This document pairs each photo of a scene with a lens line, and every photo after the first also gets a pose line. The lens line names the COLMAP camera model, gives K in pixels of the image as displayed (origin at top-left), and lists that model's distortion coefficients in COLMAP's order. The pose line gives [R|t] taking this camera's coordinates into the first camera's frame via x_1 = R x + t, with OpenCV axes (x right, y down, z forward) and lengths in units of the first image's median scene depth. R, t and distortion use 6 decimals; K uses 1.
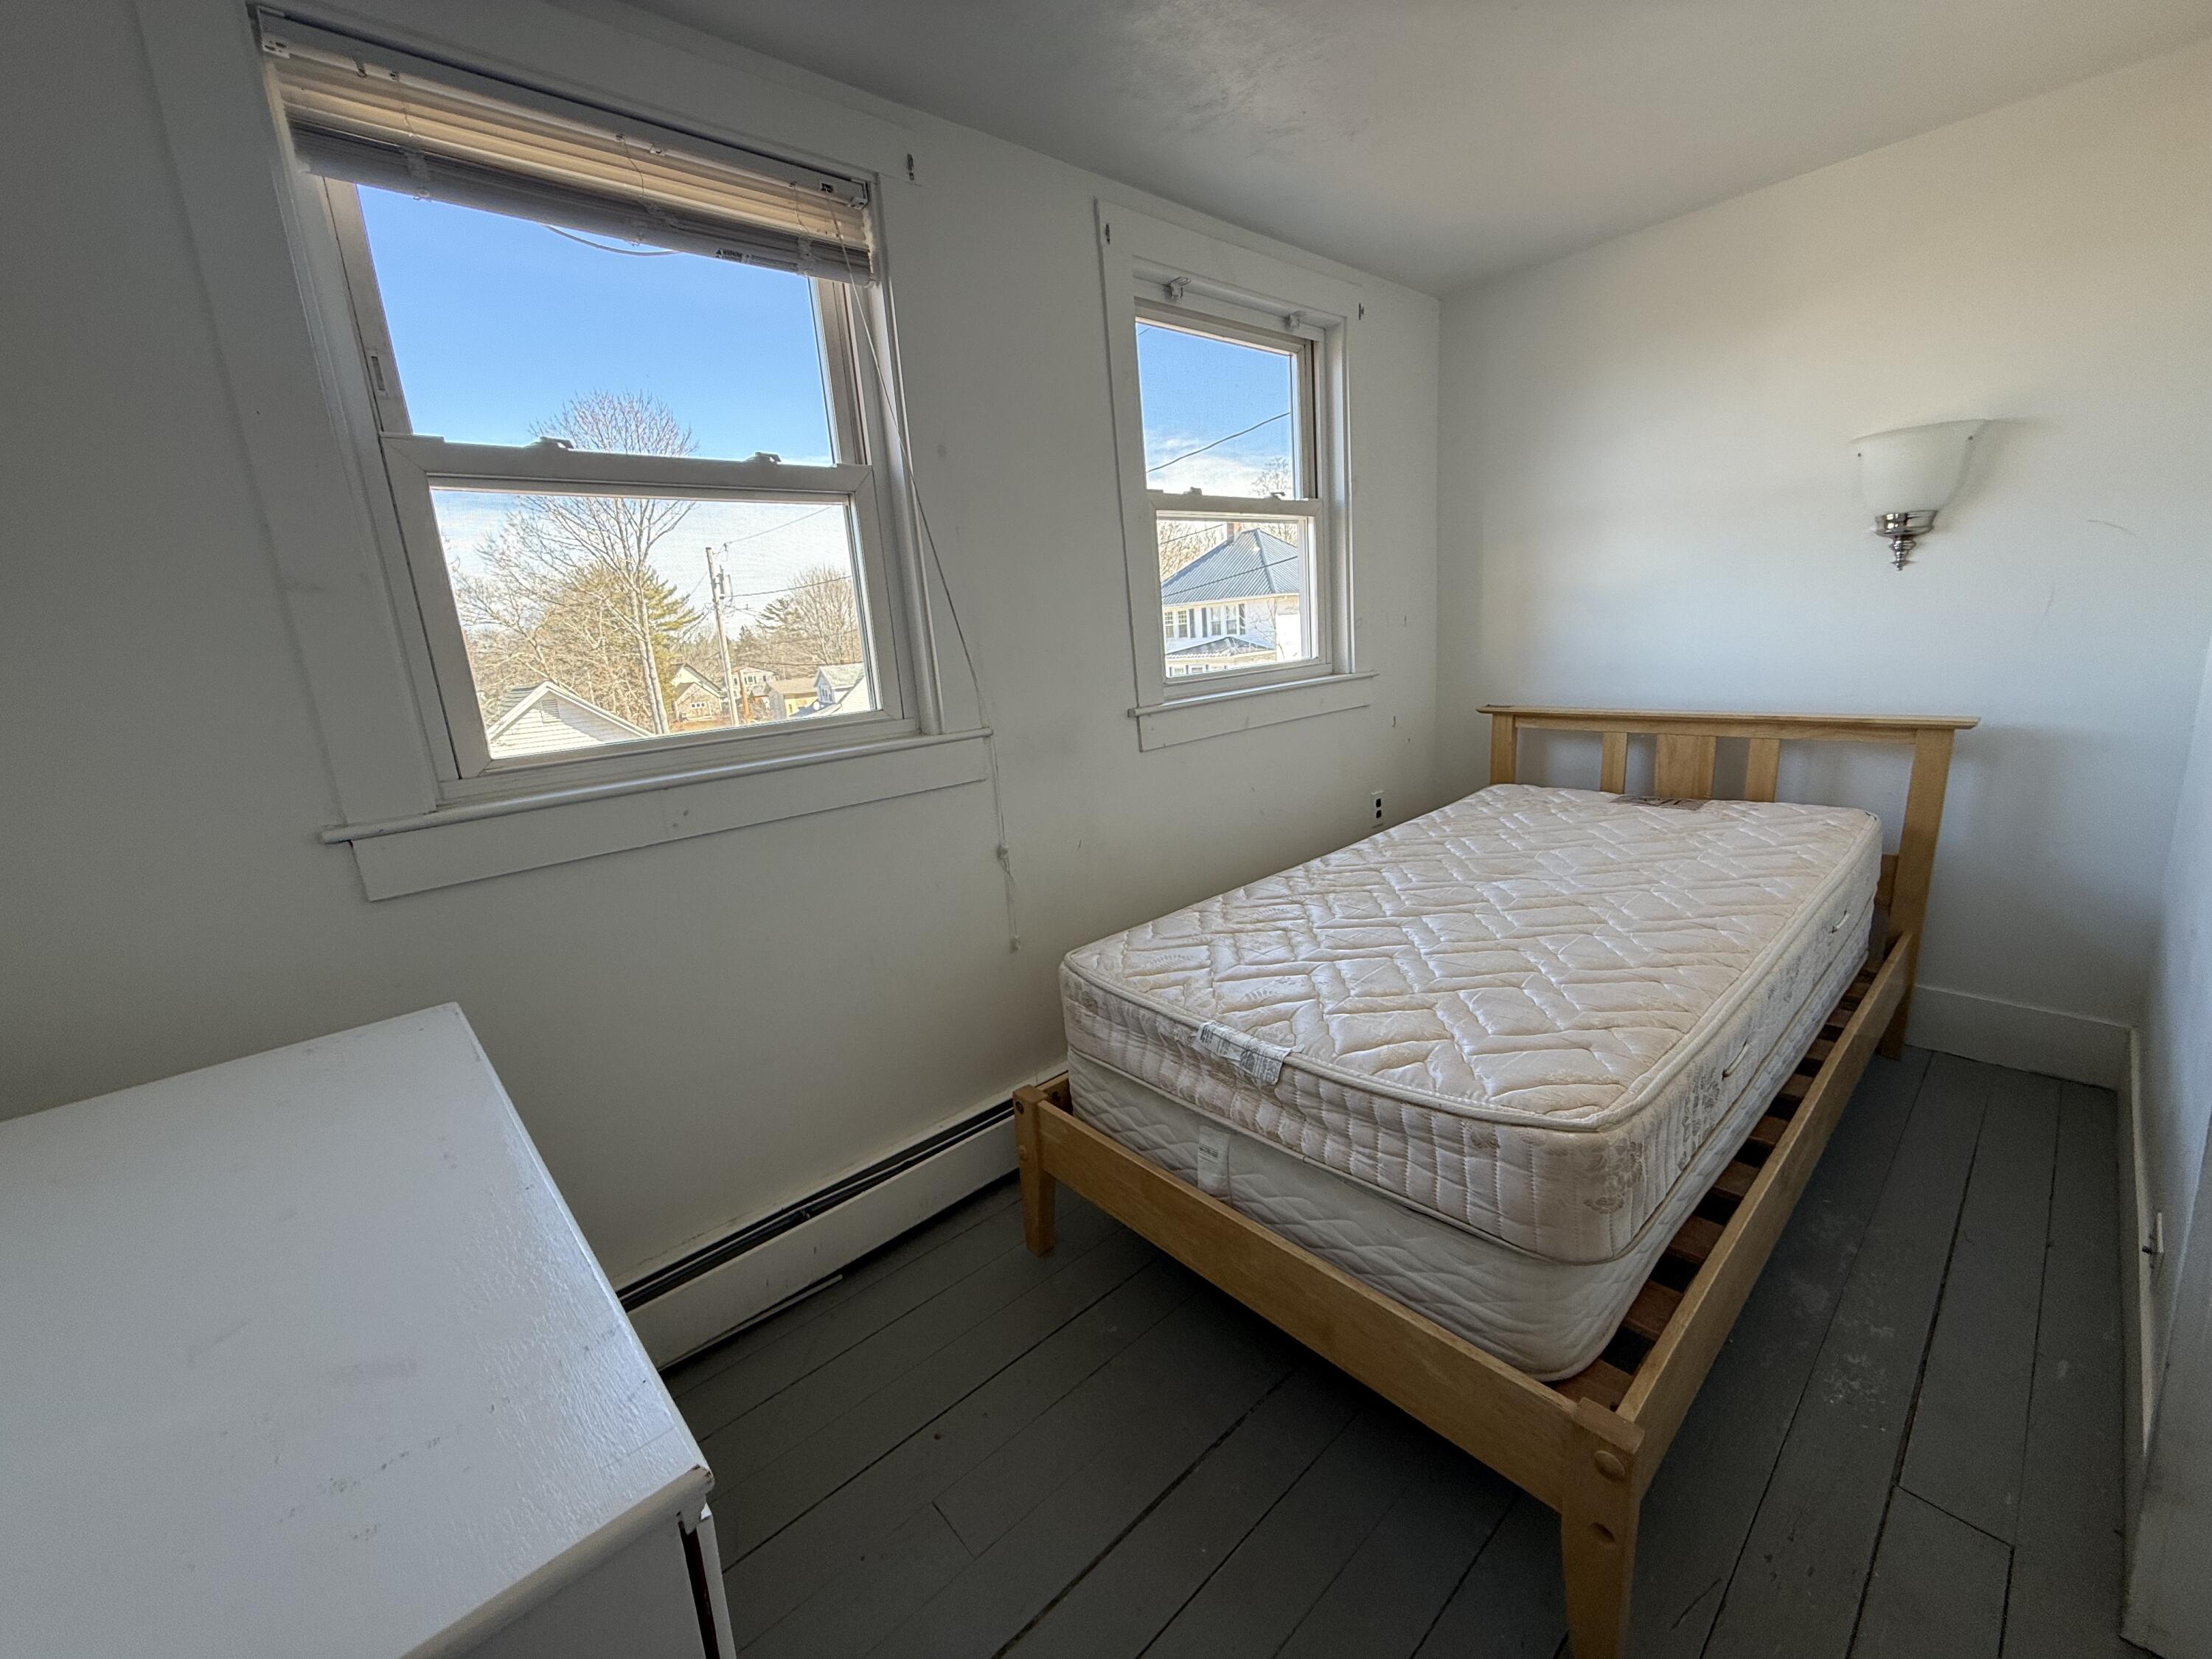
lens RADIAL K [[878.6, 0, 1102.9], [0, 878.6, 823.5], [0, 0, 1]] dist [-0.000306, -0.000561]
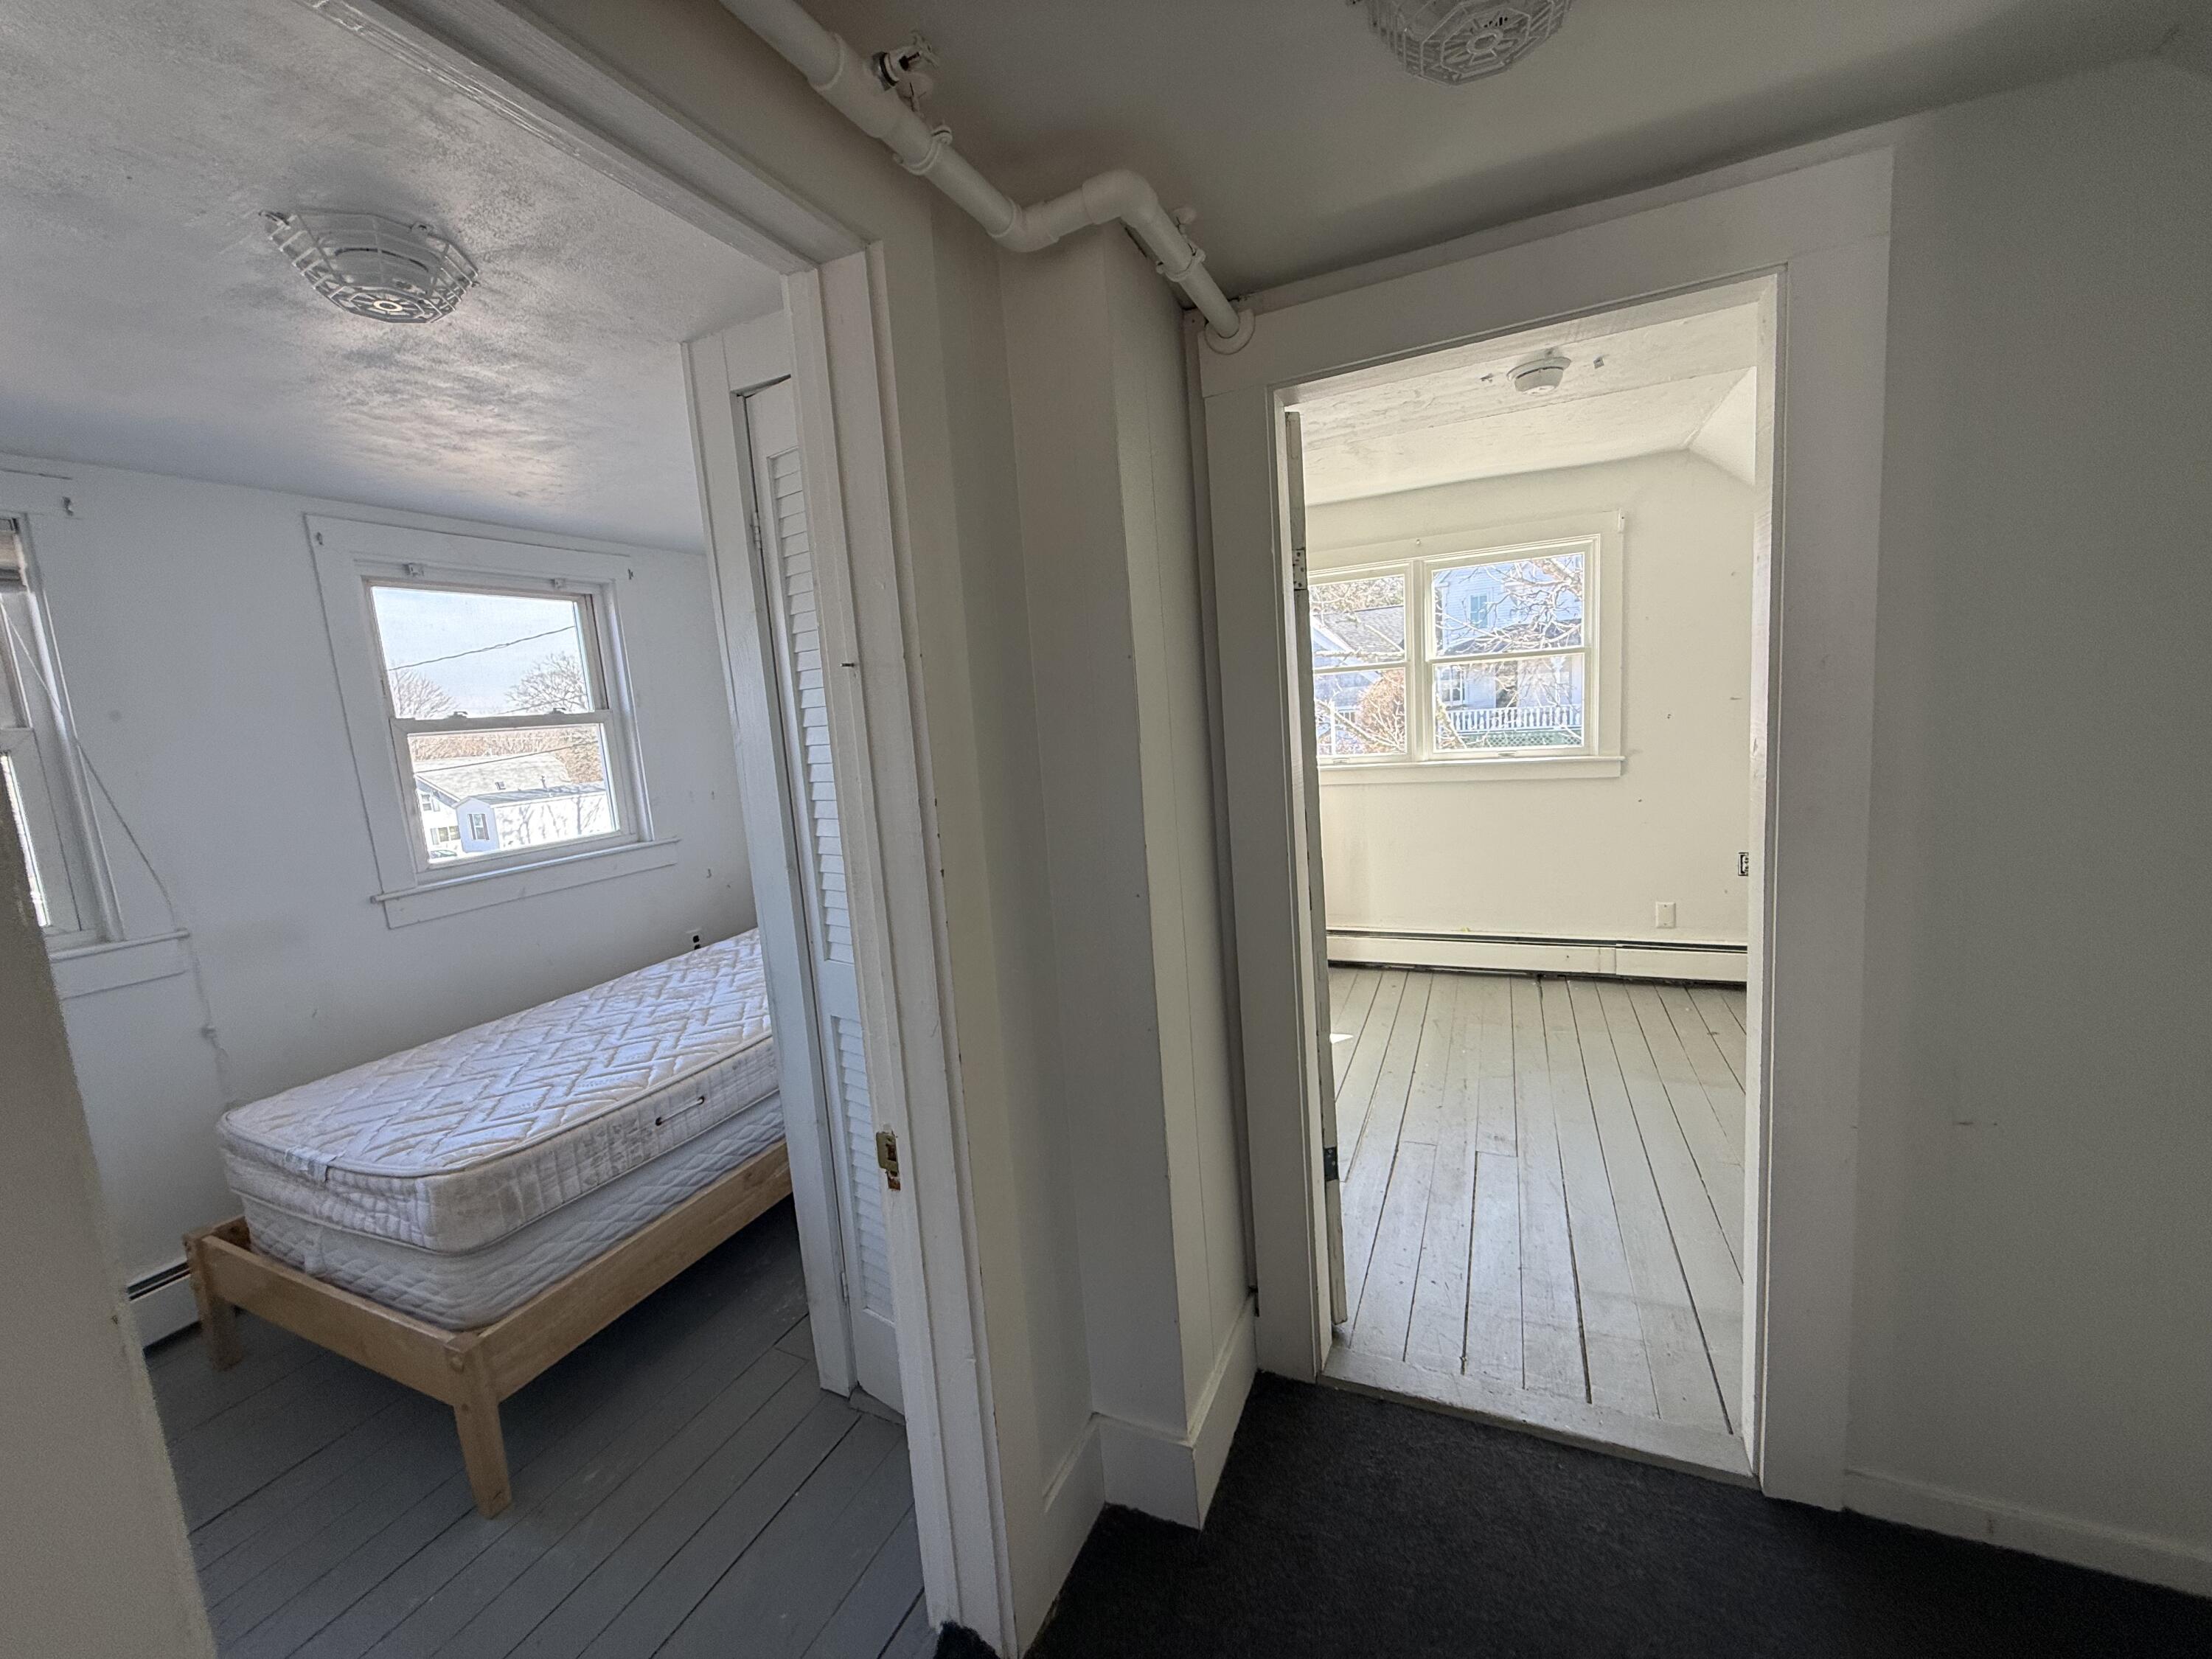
lens RADIAL K [[878.6, 0, 1102.3], [0, 878.6, 822.9], [0, 0, 1]] dist [-0.000306, -0.000561]
pose [[0.916573, -0.044035, 0.397435, 0.634081], [0.087895, 0.991796, -0.092816, -0.036931], [-0.390087, 0.120006, 0.912924, -0.701072]]
